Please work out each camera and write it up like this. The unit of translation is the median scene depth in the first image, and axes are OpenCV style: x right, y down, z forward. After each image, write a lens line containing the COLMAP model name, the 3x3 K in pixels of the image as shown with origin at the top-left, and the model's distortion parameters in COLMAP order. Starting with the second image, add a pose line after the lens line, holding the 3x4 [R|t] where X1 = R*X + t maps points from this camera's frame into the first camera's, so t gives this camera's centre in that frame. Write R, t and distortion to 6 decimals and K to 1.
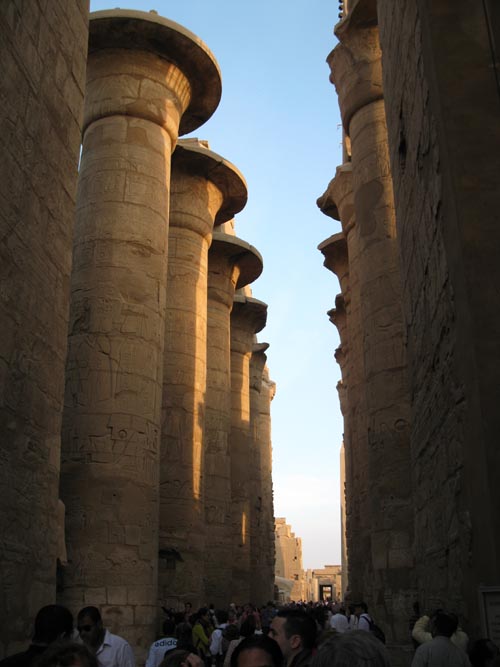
lens RADIAL K [[698.8, 0, 254.5], [0, 698.8, 350.1], [0, 0, 1]] dist [-0.208876, 0.240180]
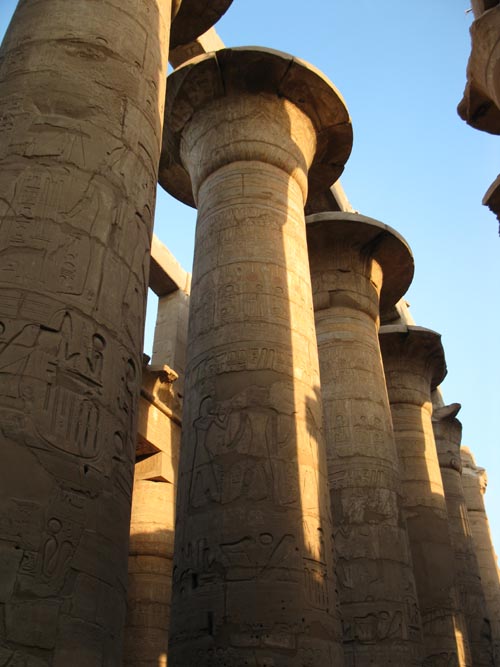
lens RADIAL K [[698.8, 0, 254.5], [0, 698.8, 350.1], [0, 0, 1]] dist [-0.208876, 0.240180]
pose [[0.942289, -0.199153, -0.269127, 0.042053], [0.128759, 0.957584, -0.257788, 0.177385], [0.309051, 0.208258, 0.927963, 0.464940]]
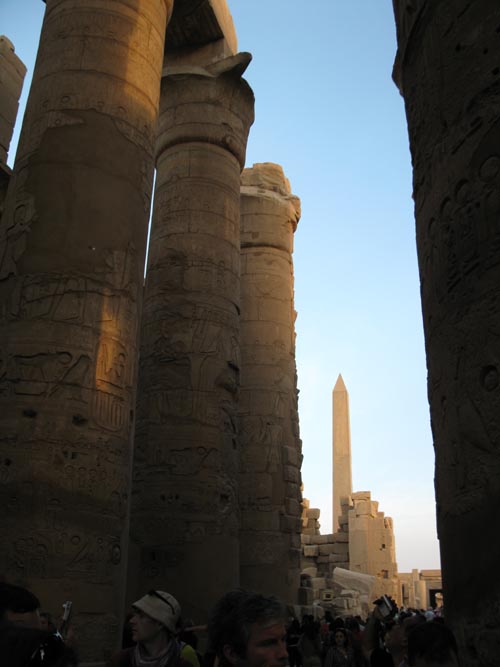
lens RADIAL K [[698.8, 0, 254.5], [0, 698.8, 350.1], [0, 0, 1]] dist [-0.208876, 0.240180]
pose [[0.986581, -0.044141, -0.157194, 0.163366], [0.041964, 0.998972, -0.017145, 0.378168], [0.157789, 0.010318, 0.987419, 1.008087]]
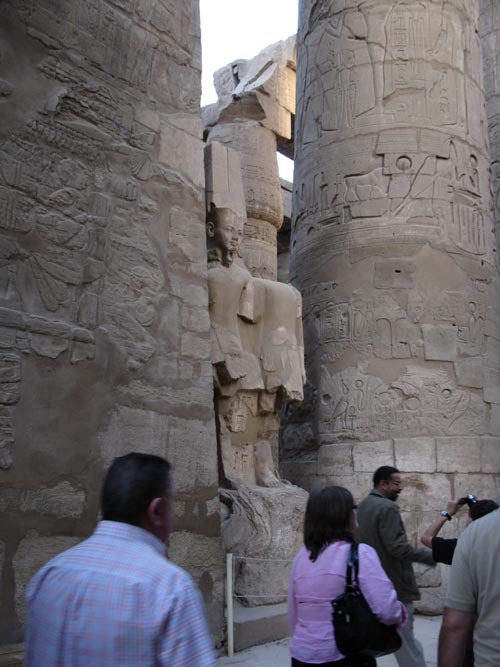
lens RADIAL K [[698.8, 0, 254.5], [0, 698.8, 350.1], [0, 0, 1]] dist [-0.208876, 0.240180]
pose [[0.820514, -0.087370, -0.564910, 0.001972], [0.175094, 0.979162, 0.102880, 0.130424], [0.544150, -0.183326, 0.818714, 0.324126]]
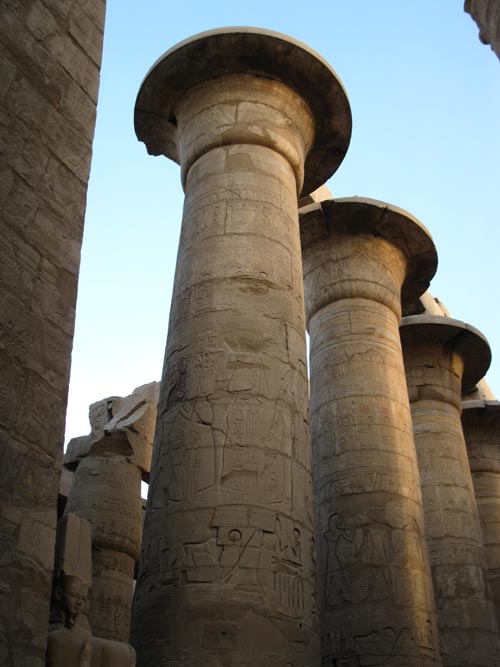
lens RADIAL K [[719.7, 0, 259.4], [0, 719.7, 346.9], [0, 0, 1]] dist [-0.212340, 0.241615]
pose [[0.912470, -0.231891, -0.337084, 0.060918], [0.133318, 0.947426, -0.290880, 0.102971], [0.386814, 0.220480, 0.895412, 0.268158]]
